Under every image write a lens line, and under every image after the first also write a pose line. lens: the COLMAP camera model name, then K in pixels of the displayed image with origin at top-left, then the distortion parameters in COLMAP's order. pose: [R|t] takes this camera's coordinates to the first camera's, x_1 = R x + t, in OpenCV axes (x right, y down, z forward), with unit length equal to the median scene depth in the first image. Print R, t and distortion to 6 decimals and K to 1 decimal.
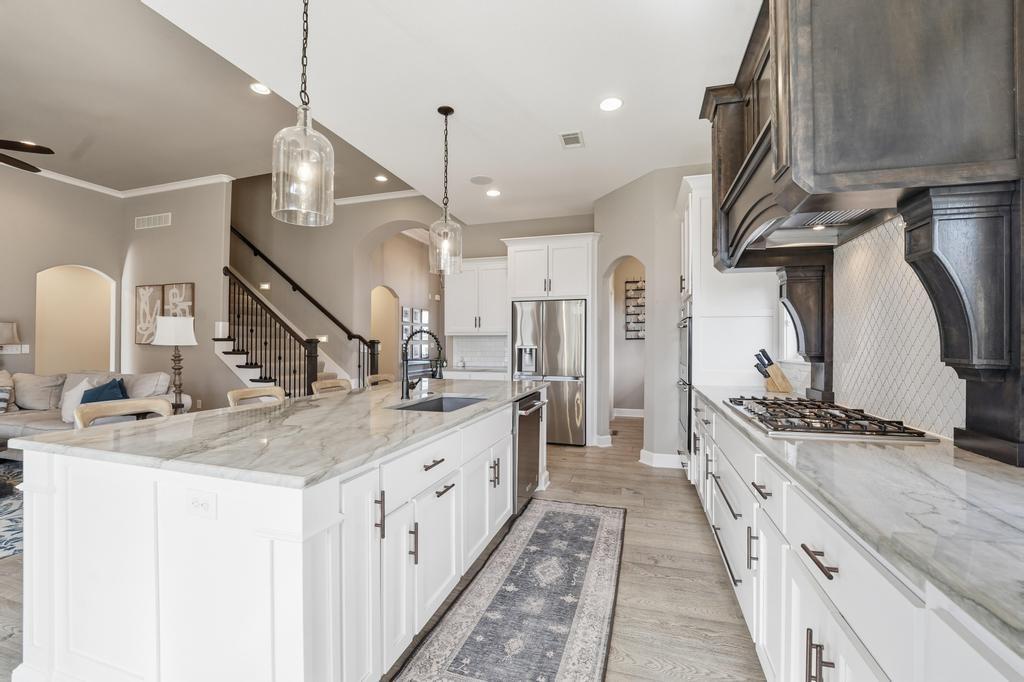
lens RADIAL K [[423.9, 0, 512.0], [0, 423.9, 340.7], [0, 0, 1]] dist [-0.011764, -0.000604]
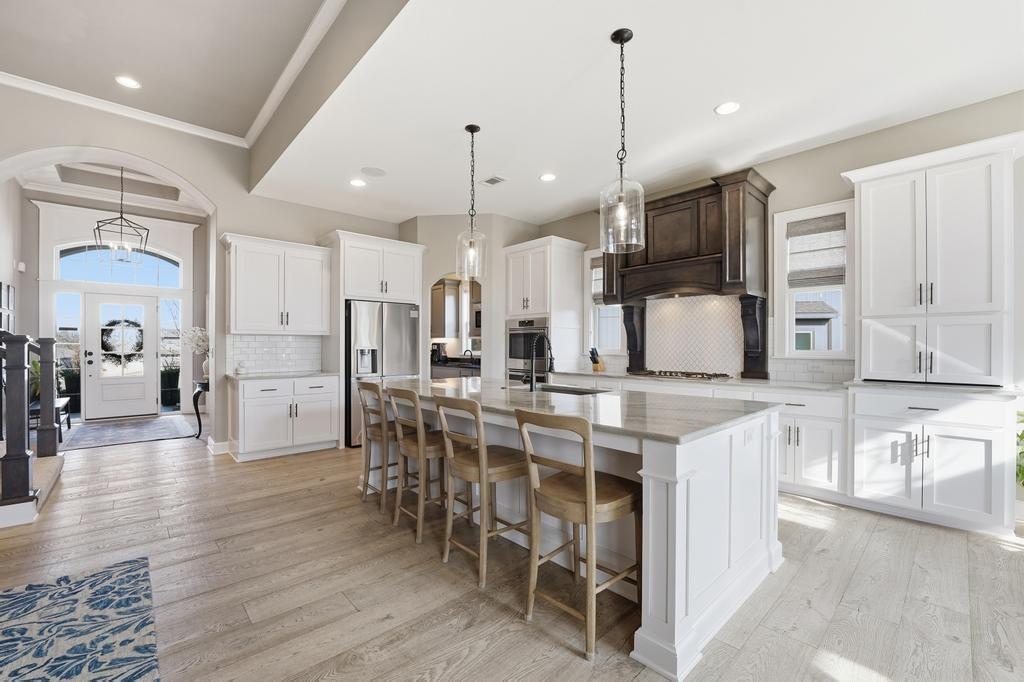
lens RADIAL K [[423.9, 0, 509.4], [0, 423.9, 344.0], [0, 0, 1]] dist [-0.011764, -0.000604]
pose [[0.508757, -0.003558, 0.860903, -0.633231], [-0.004359, 0.999968, 0.006708, -0.002195], [-0.860899, -0.007165, 0.508726, 0.222530]]
